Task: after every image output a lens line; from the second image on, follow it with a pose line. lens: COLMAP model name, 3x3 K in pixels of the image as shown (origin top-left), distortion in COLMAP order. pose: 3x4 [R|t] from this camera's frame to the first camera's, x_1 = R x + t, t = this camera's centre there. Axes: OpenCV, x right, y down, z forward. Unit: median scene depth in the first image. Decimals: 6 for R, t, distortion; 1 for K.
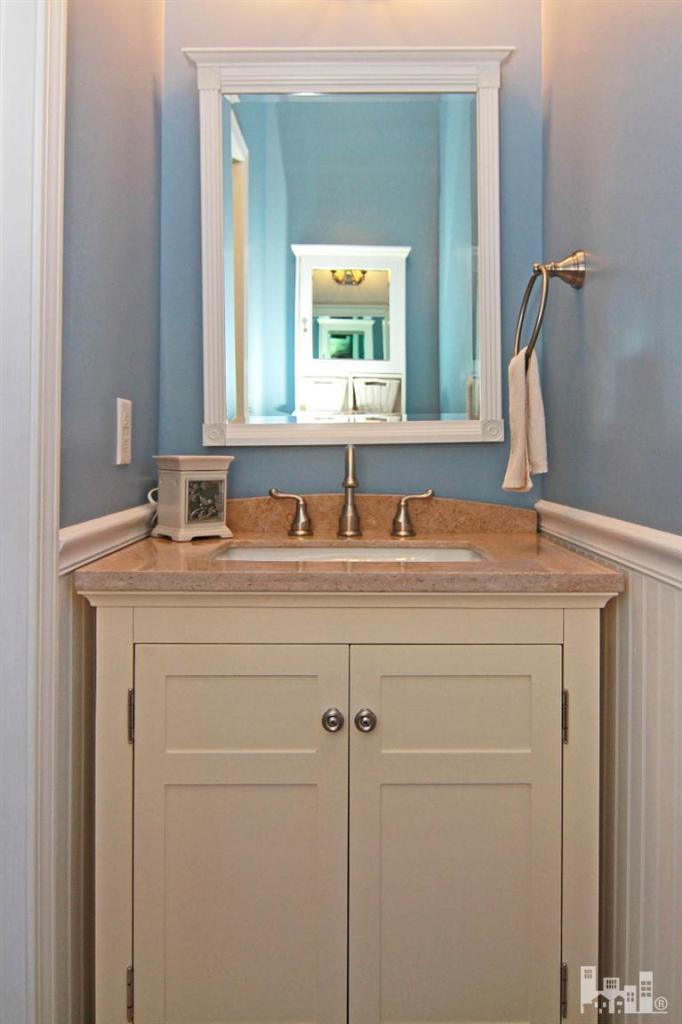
lens RADIAL K [[610.6, 0, 341.0], [0, 610.6, 512.0], [0, 0, 1]] dist [0.001037, 0.000030]
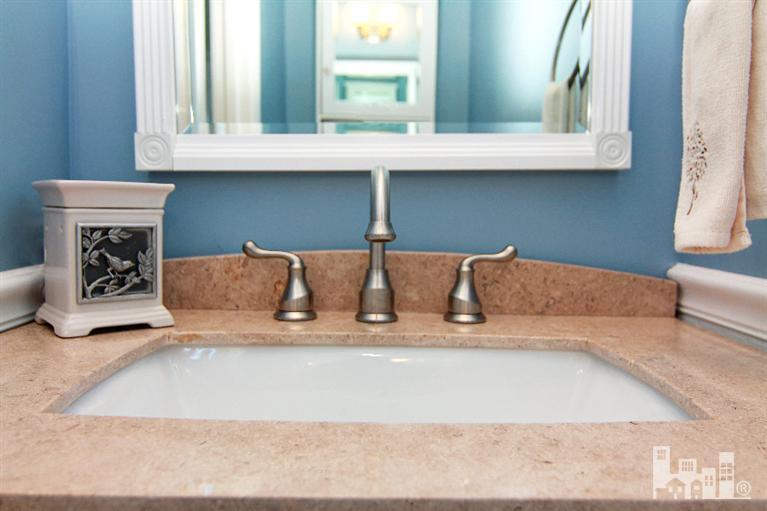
lens RADIAL K [[608.2, 0, 383.5], [0, 608.2, 255.5], [0, 0, 1]] dist [-0.003276, -0.001303]
pose [[0.999550, 0.010347, 0.028168, 0.003622], [-0.010059, 0.999896, -0.010352, -0.019765], [-0.028272, 0.010064, 0.999550, 0.404301]]
